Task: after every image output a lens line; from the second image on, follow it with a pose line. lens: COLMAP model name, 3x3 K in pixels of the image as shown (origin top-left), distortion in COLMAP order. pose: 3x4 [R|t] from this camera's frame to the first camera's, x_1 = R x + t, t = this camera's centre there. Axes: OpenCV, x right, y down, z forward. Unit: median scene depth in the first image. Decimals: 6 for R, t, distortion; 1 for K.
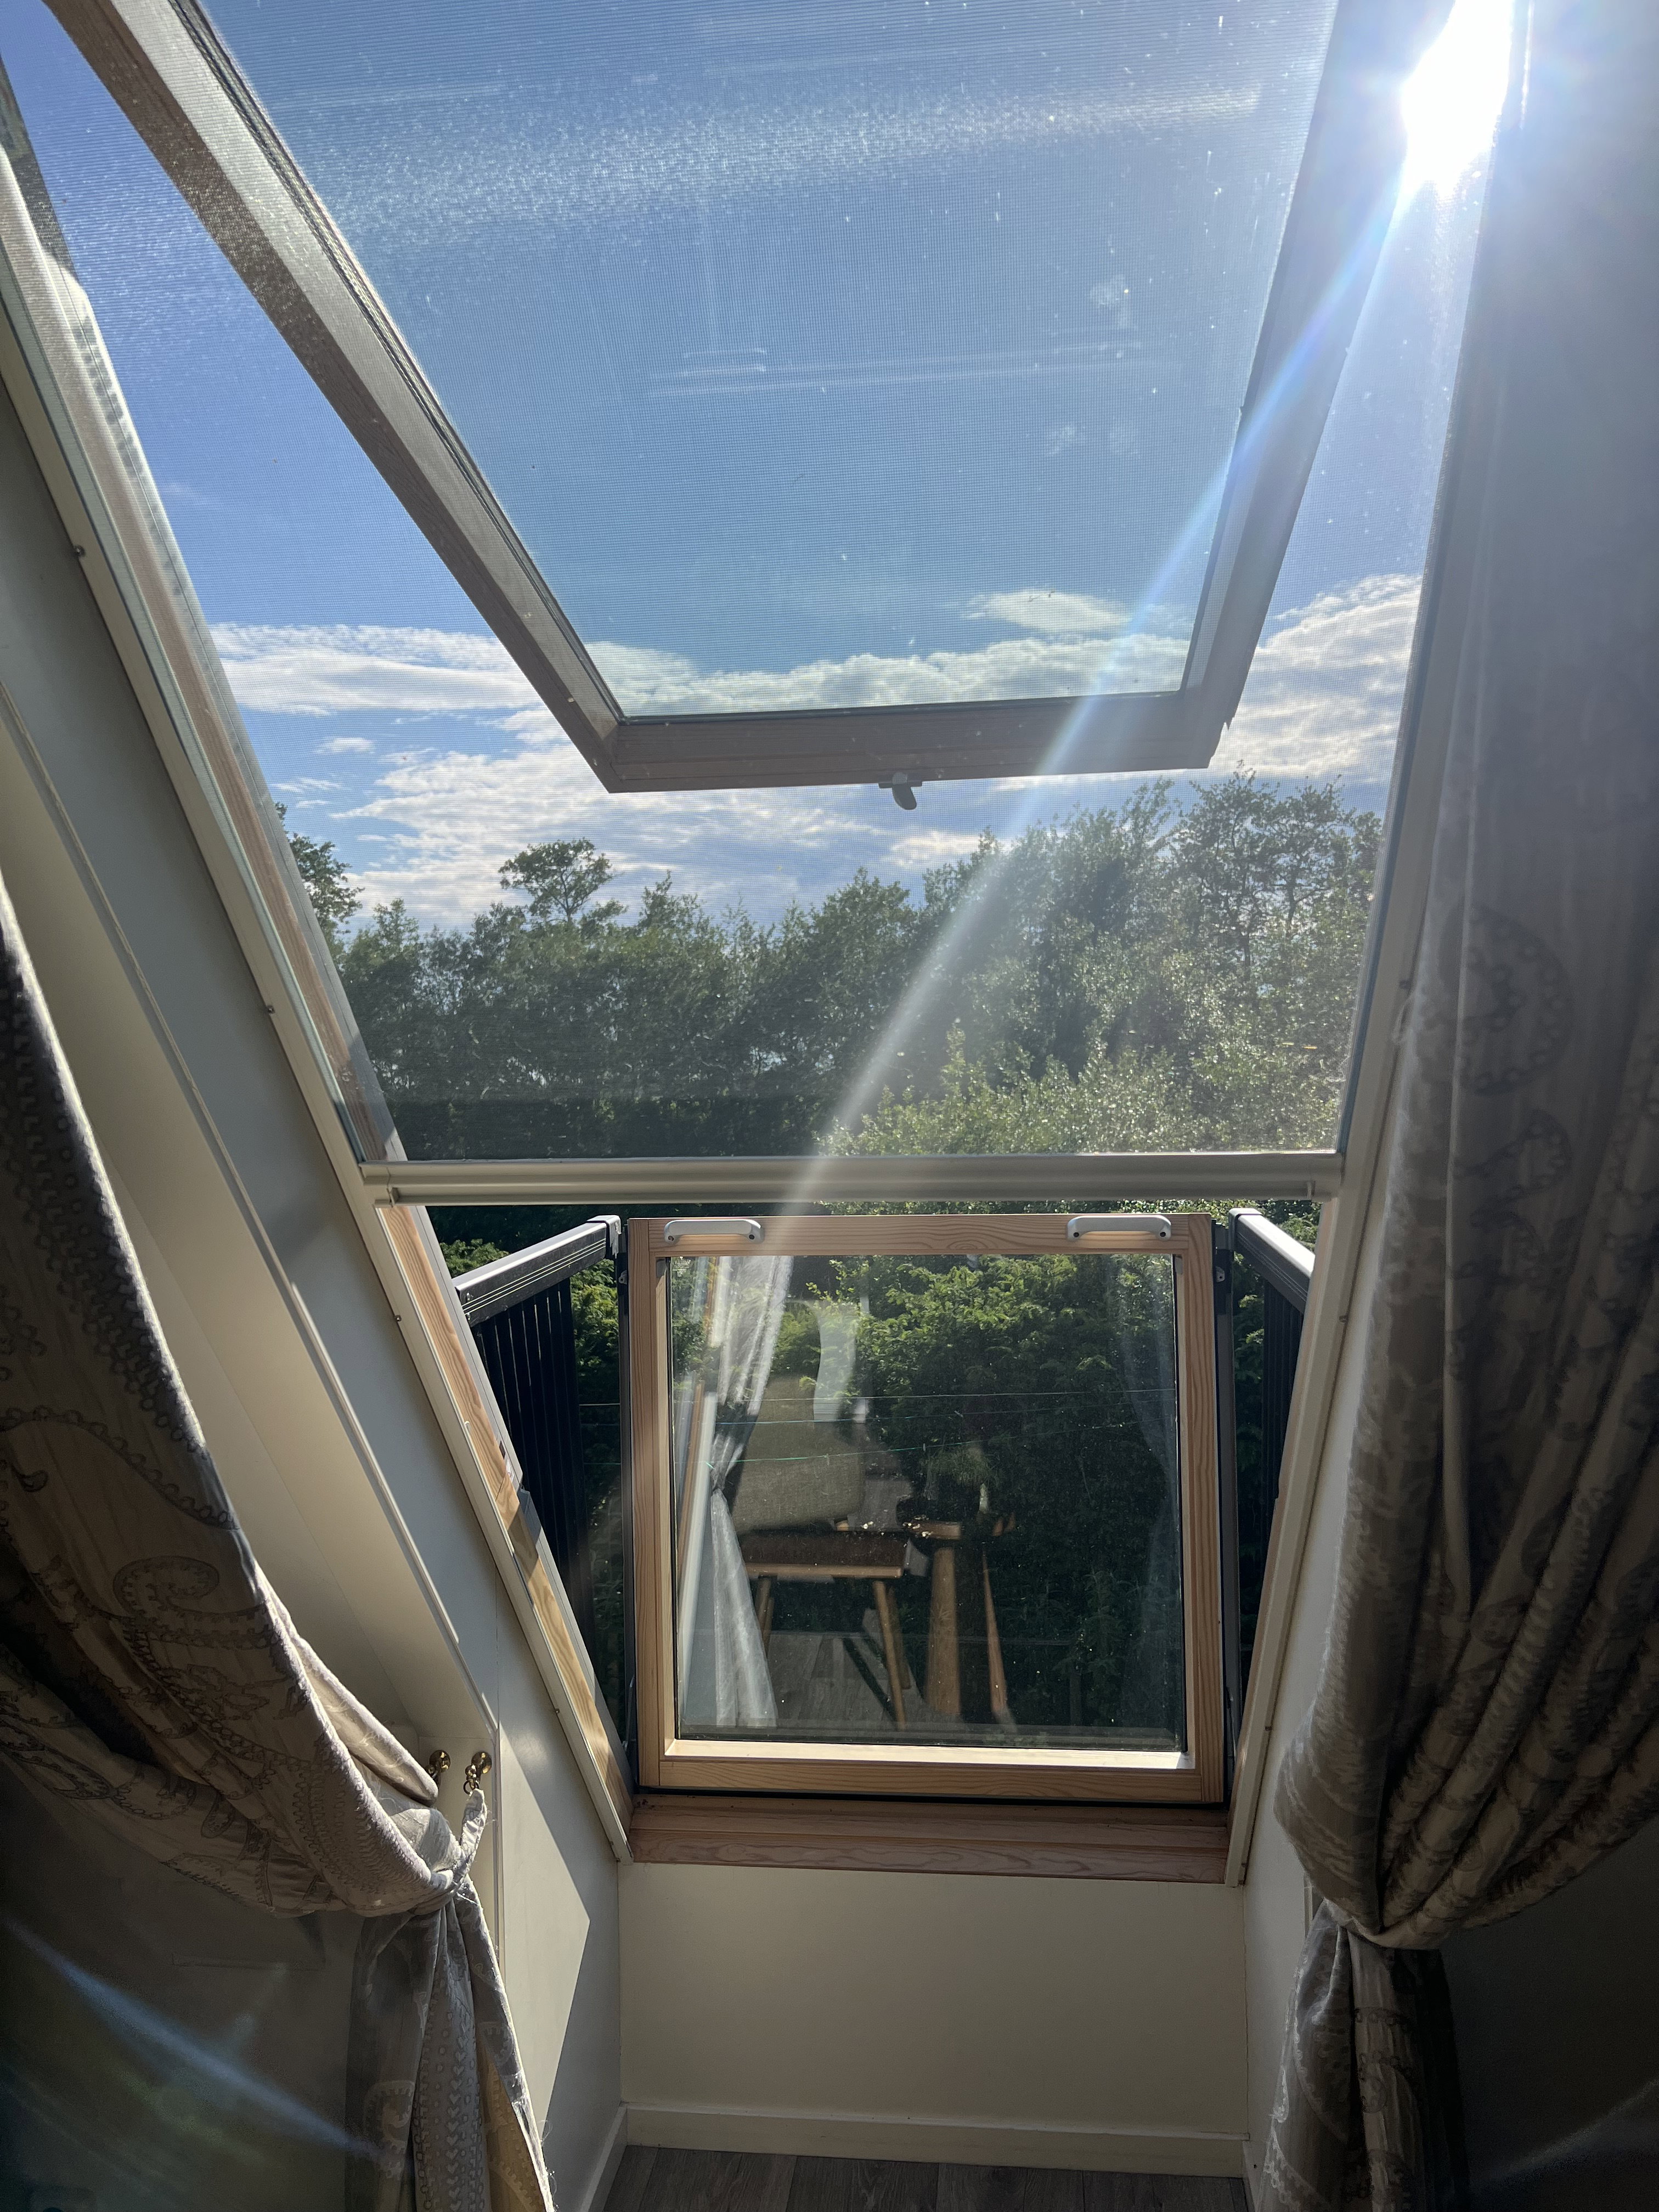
lens RADIAL K [[1707.0, 0, 816.6], [0, 1707.0, 1091.1], [0, 0, 1]] dist [0.054755, -0.064290]
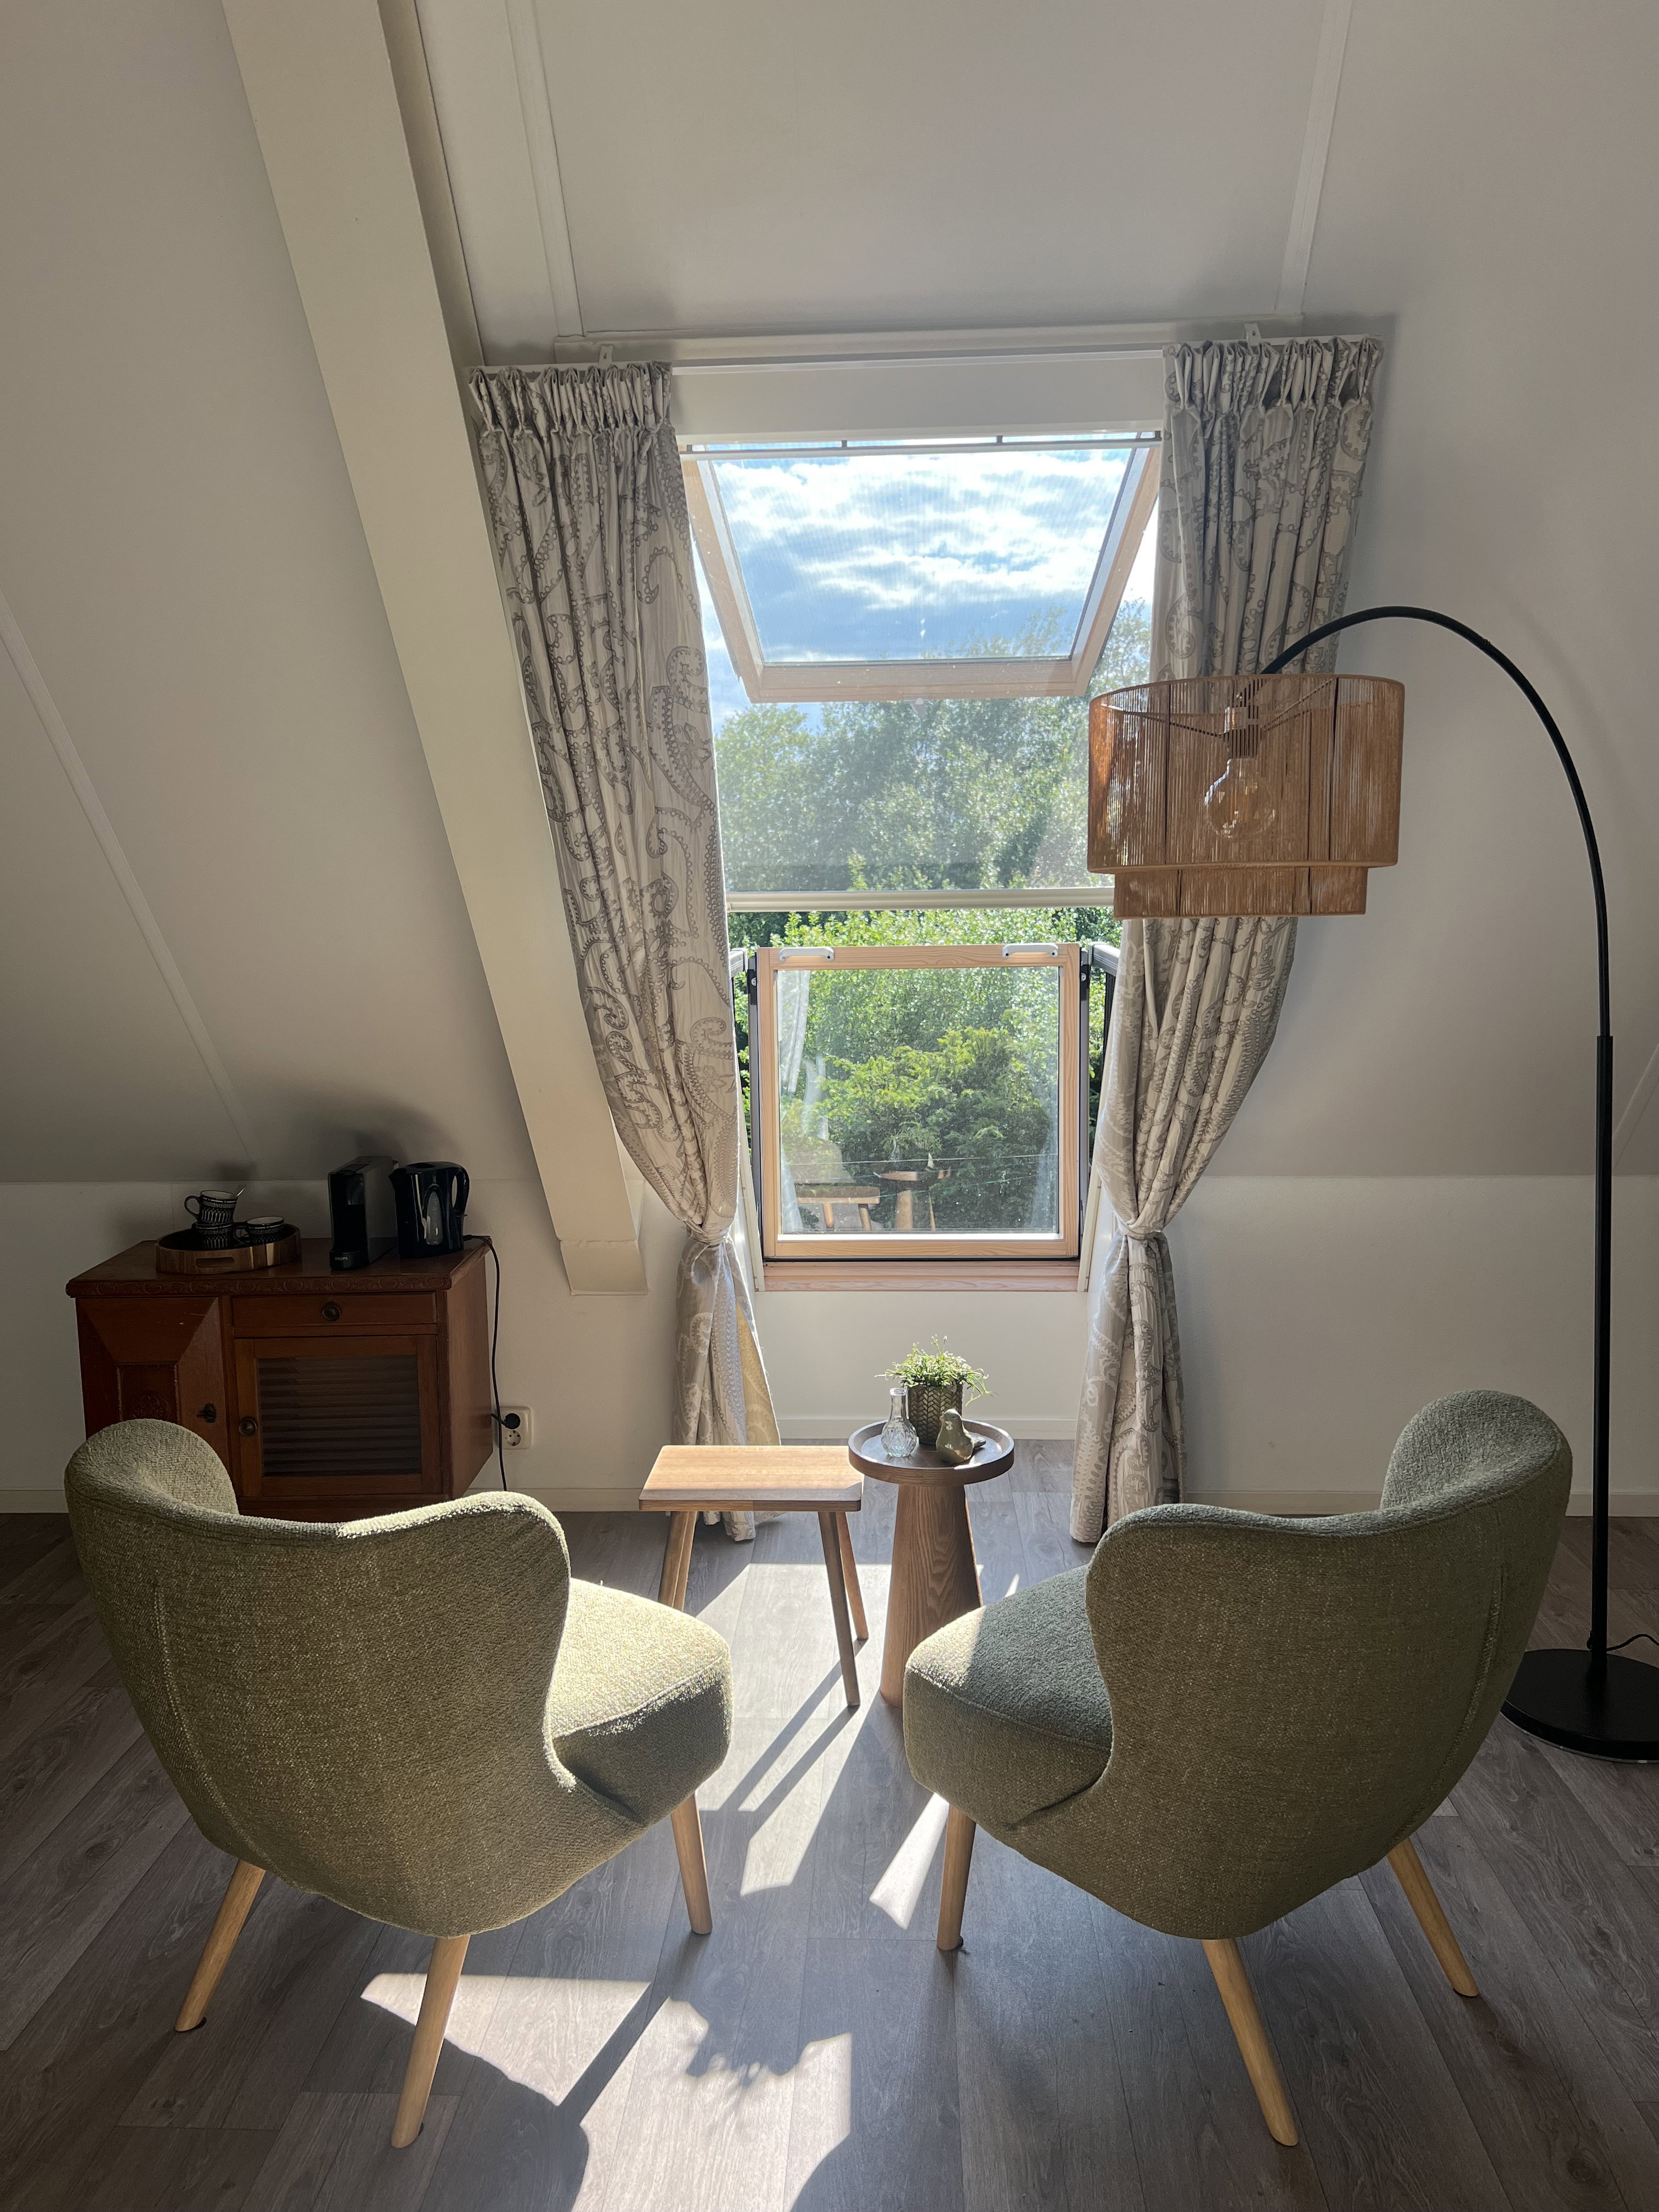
lens RADIAL K [[1707.0, 0, 830.7], [0, 1707.0, 1118.0], [0, 0, 1]] dist [0.054755, -0.064290]
pose [[0.997297, -0.003176, 0.073409, -0.033834], [-0.005373, 0.993239, 0.115961, 0.009268], [-0.073281, -0.116042, 0.990537, -0.161500]]
